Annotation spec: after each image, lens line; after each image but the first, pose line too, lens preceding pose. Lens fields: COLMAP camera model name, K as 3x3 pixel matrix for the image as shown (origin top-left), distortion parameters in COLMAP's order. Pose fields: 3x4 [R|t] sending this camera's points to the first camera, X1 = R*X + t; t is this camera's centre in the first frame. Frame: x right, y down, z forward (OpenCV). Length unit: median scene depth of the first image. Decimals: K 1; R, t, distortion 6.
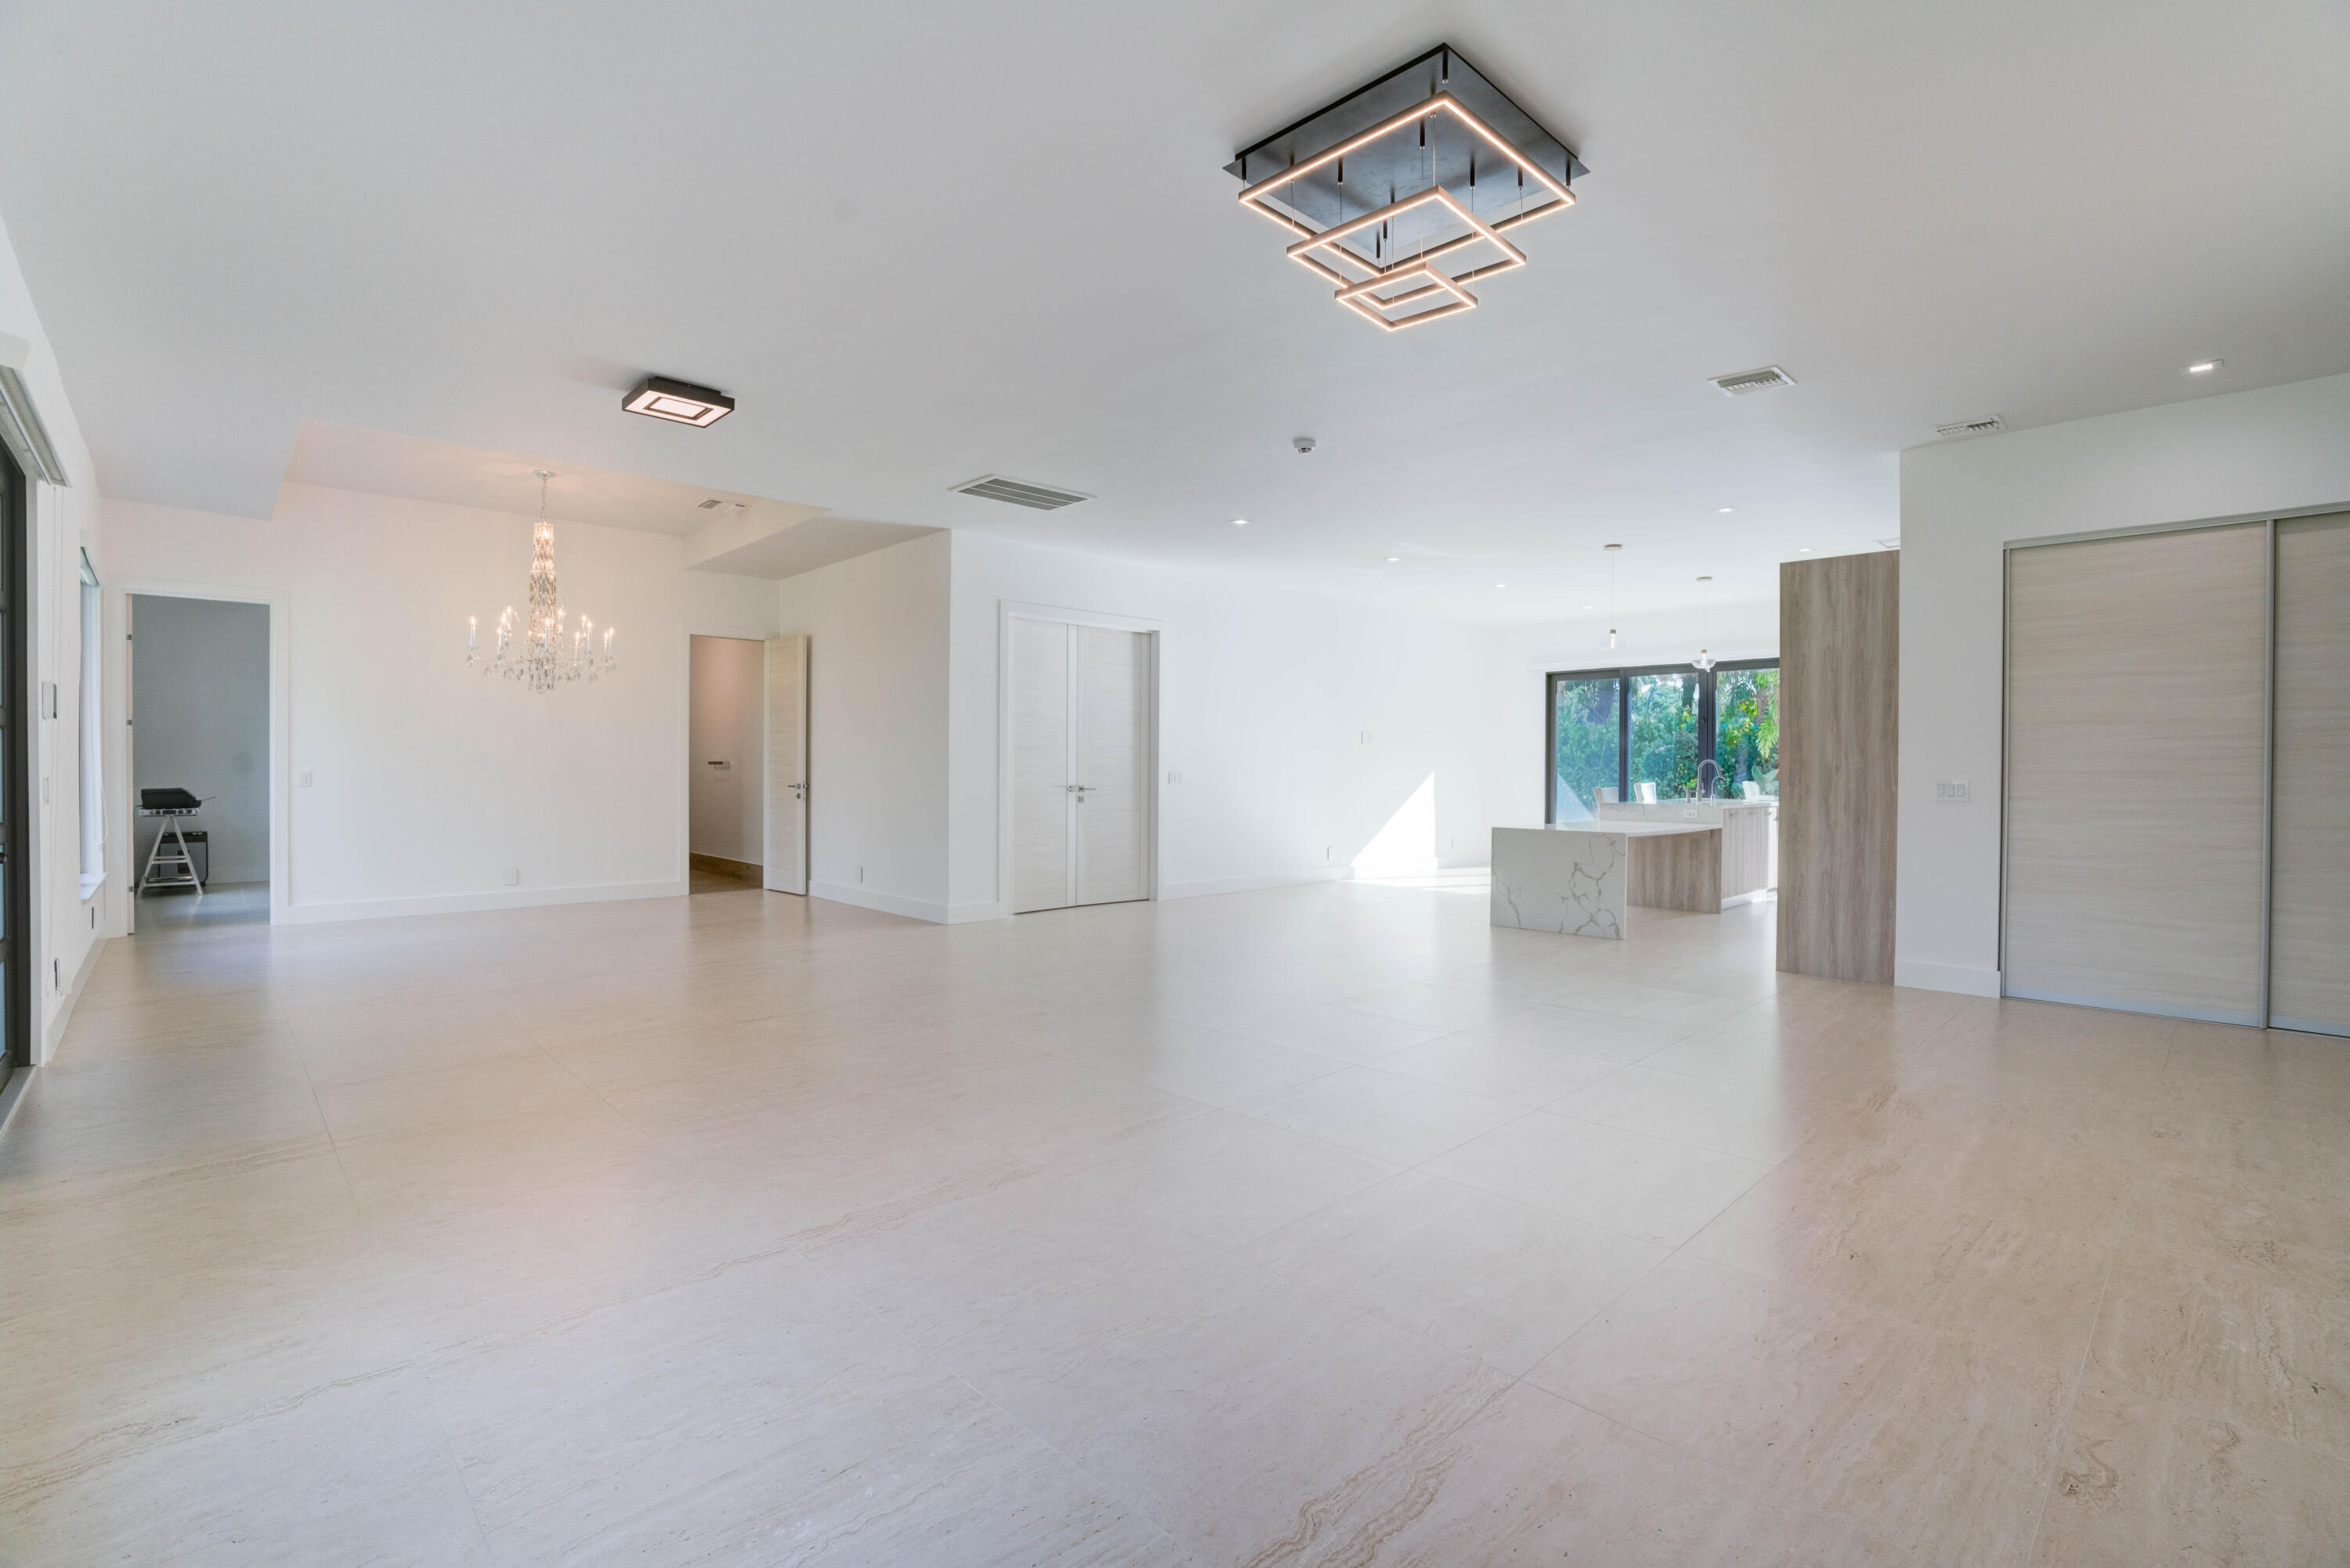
lens RADIAL K [[1074.9, 0, 1179.2], [0, 1074.9, 777.8], [0, 0, 1]] dist [-0.067092, 0.024847]
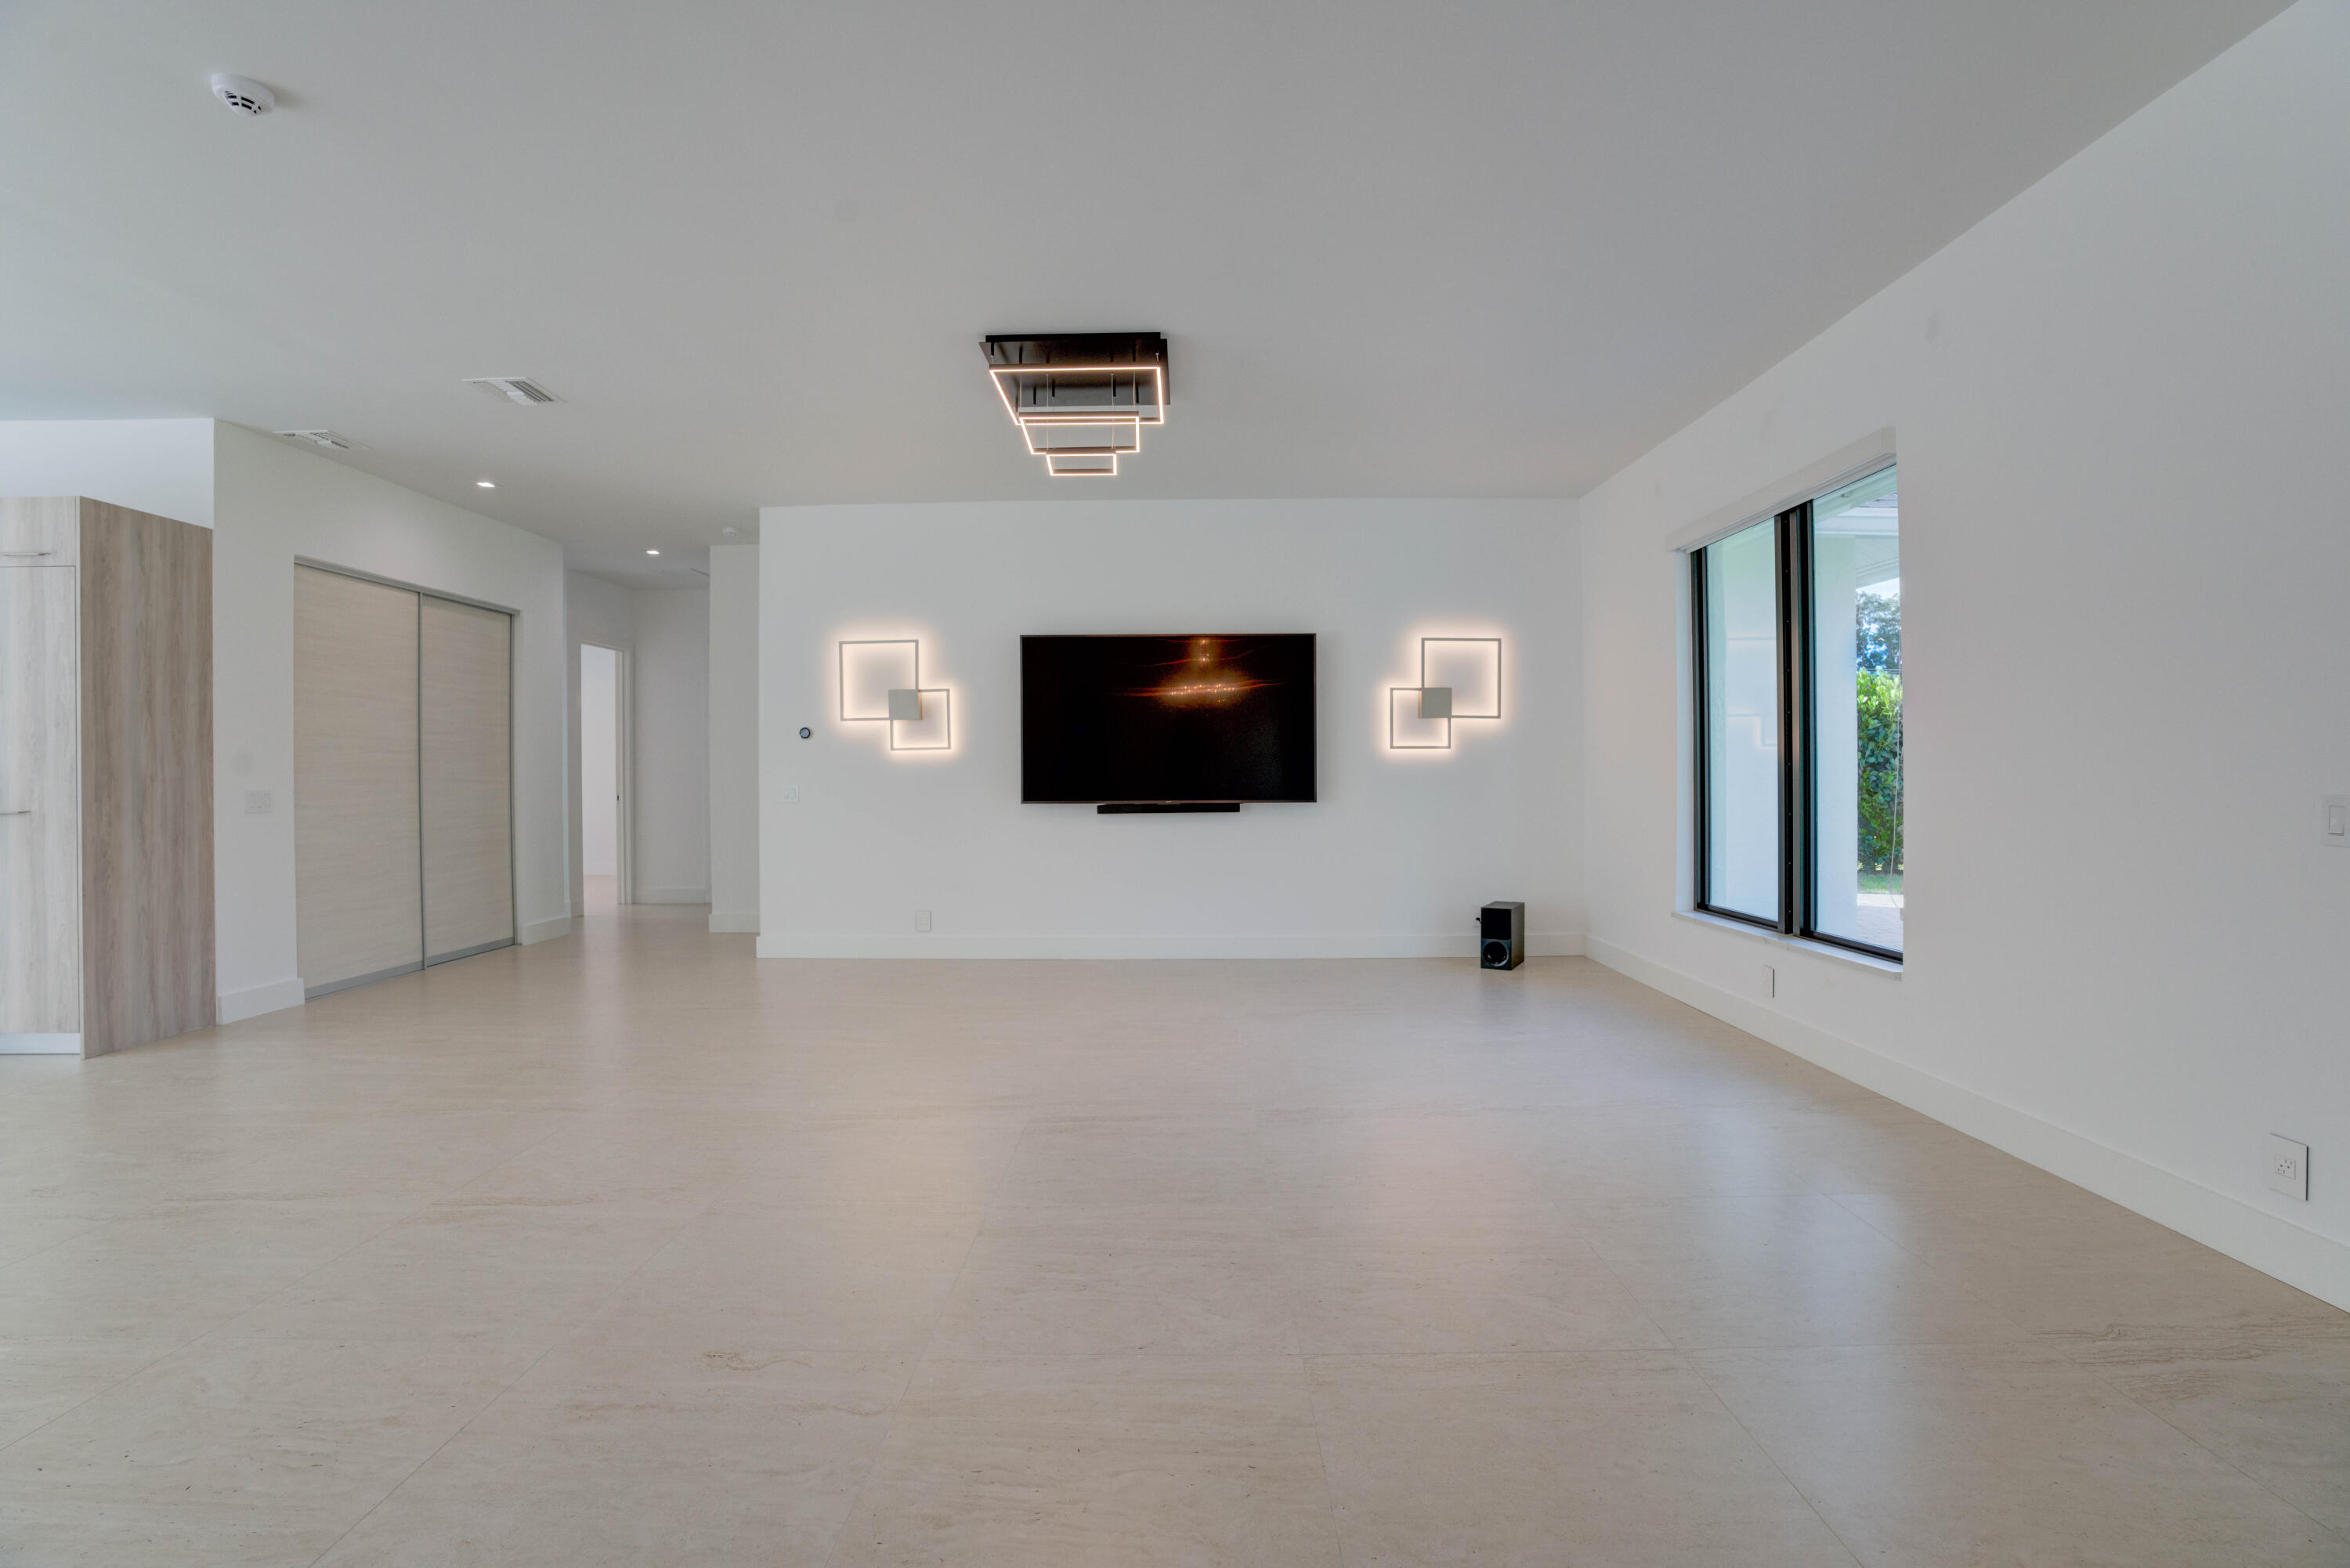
lens RADIAL K [[1074.9, 0, 1175.6], [0, 1074.9, 776.2], [0, 0, 1]] dist [-0.067092, 0.024847]
pose [[-0.711005, -0.000373, 0.703187, -0.374629], [0.011577, 0.999858, 0.012235, -0.009099], [-0.703092, 0.016840, -0.710900, 0.791406]]
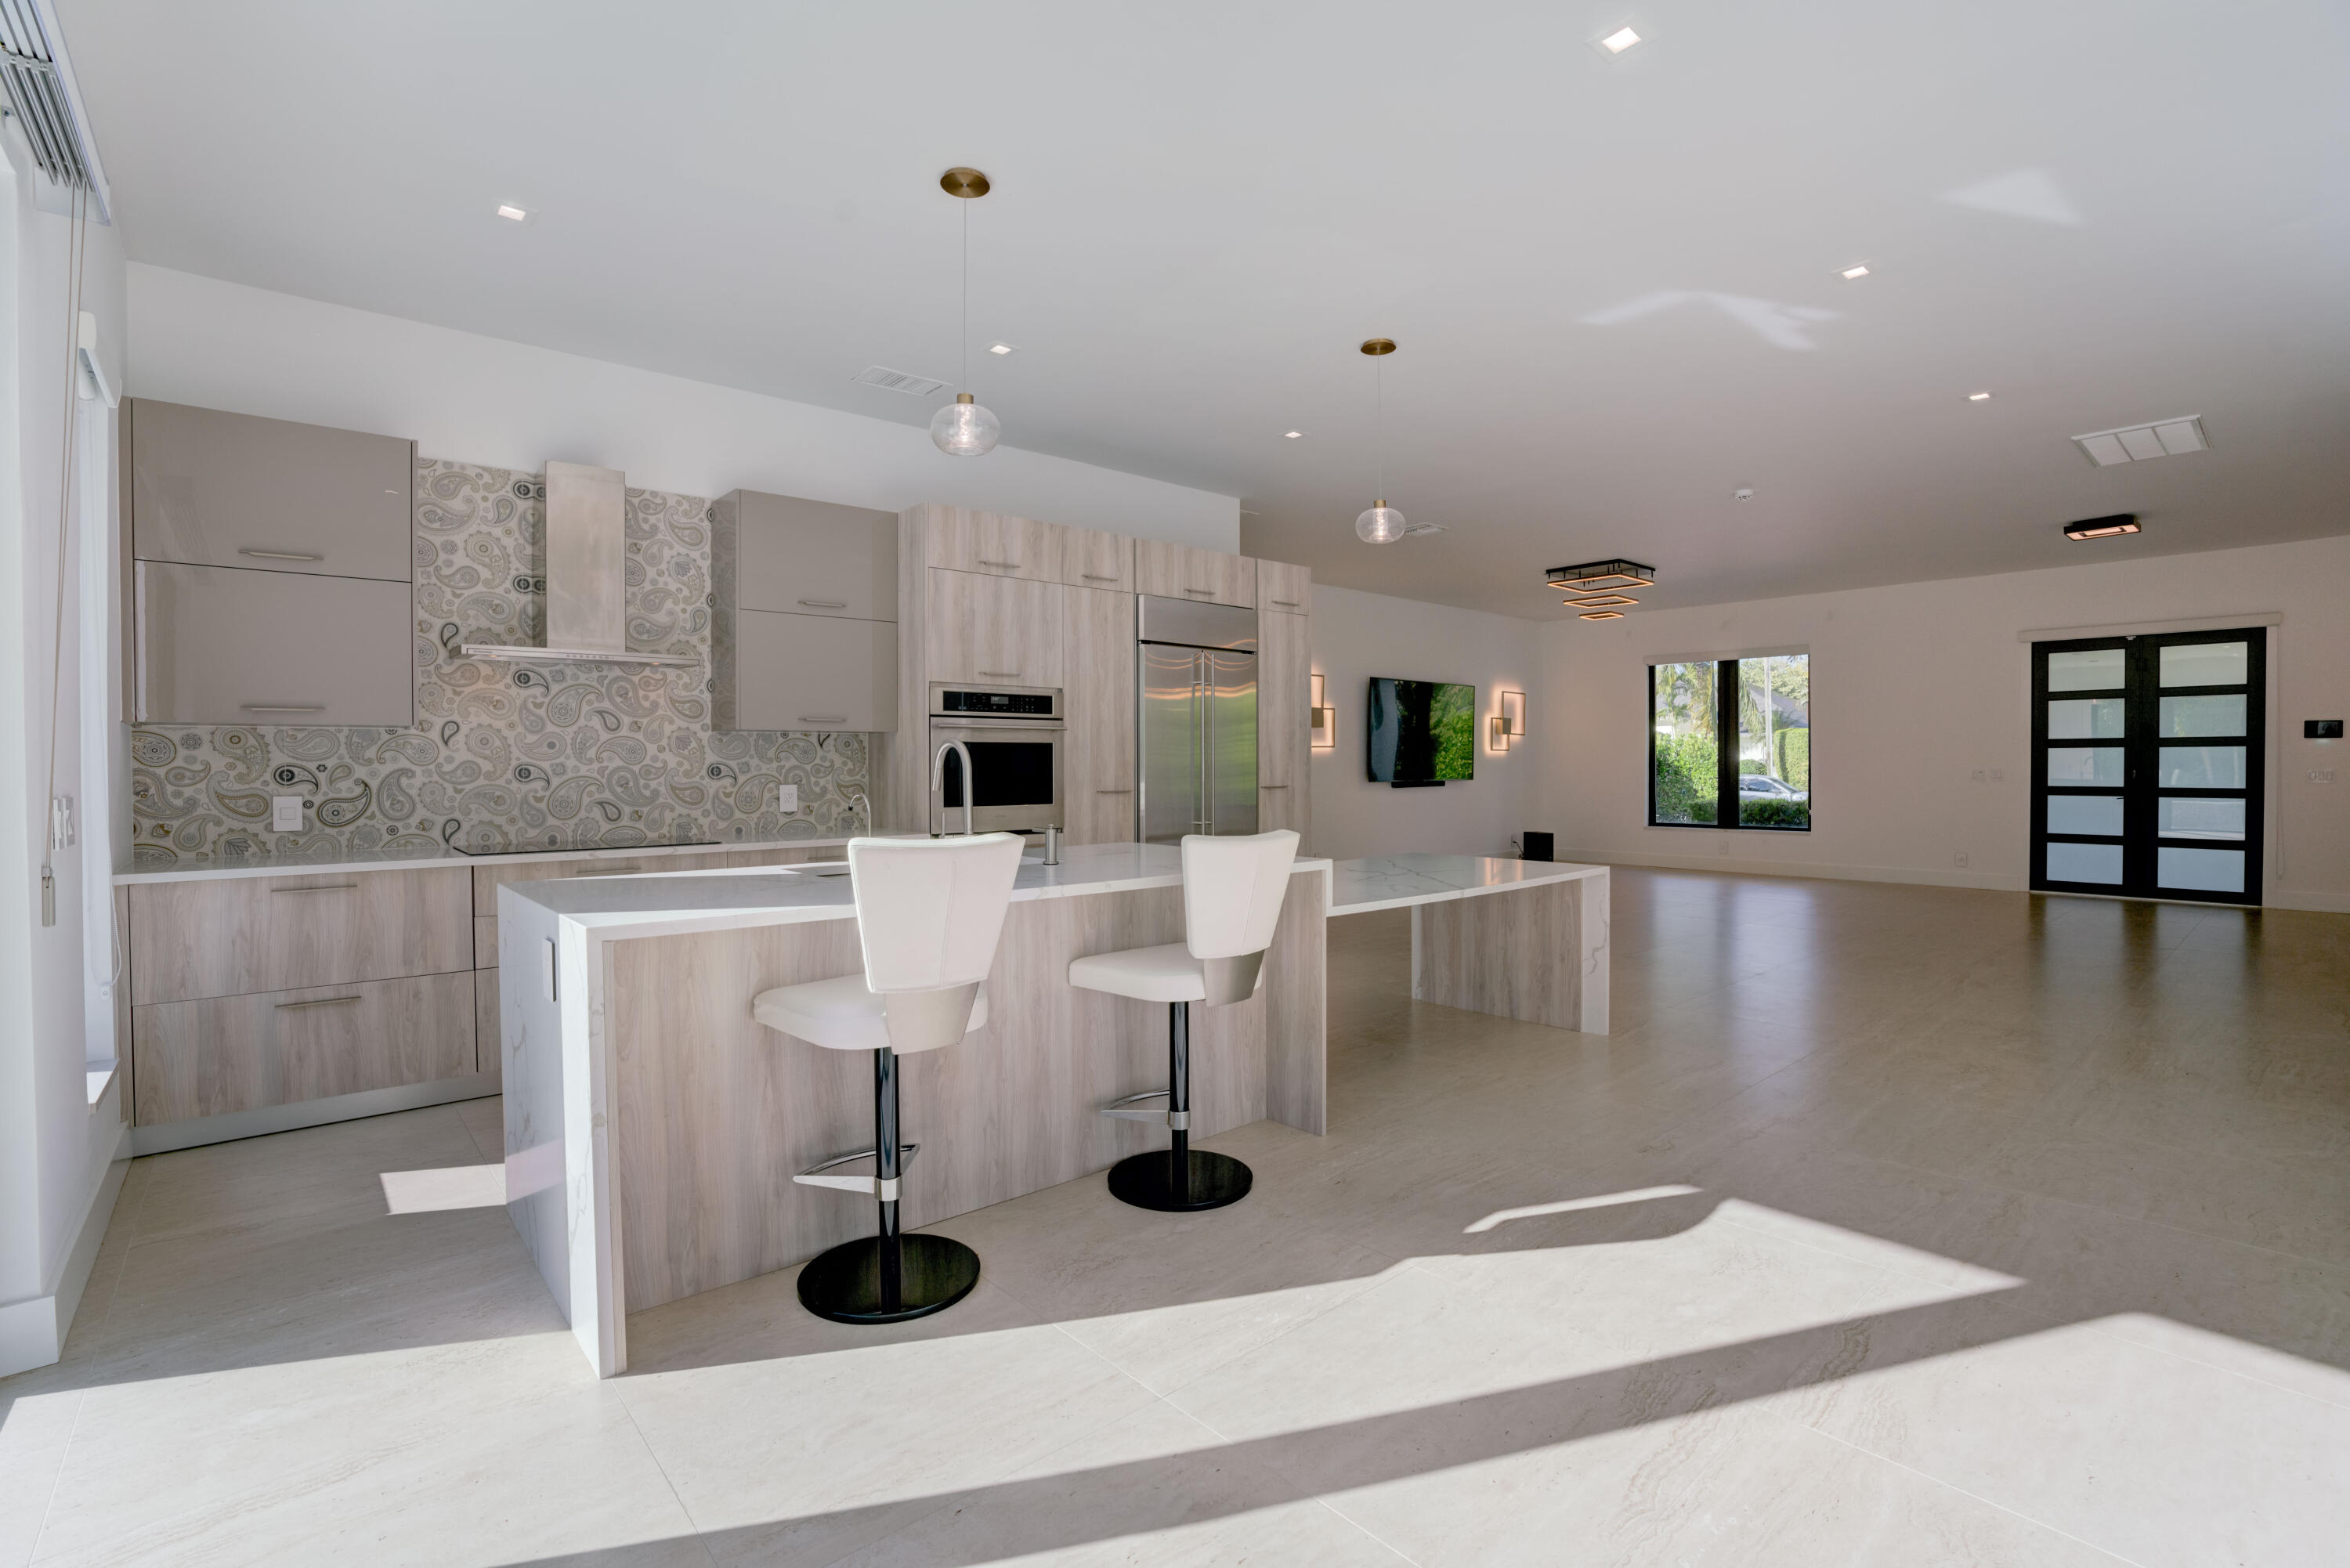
lens RADIAL K [[1074.9, 0, 1178.6], [0, 1074.9, 778.3], [0, 0, 1]] dist [-0.067092, 0.024847]
pose [[-0.999064, -0.001635, 0.043231, 0.532044], [-0.000570, 0.999696, 0.024657, -0.016772], [-0.043258, 0.024609, -0.998761, 1.685223]]
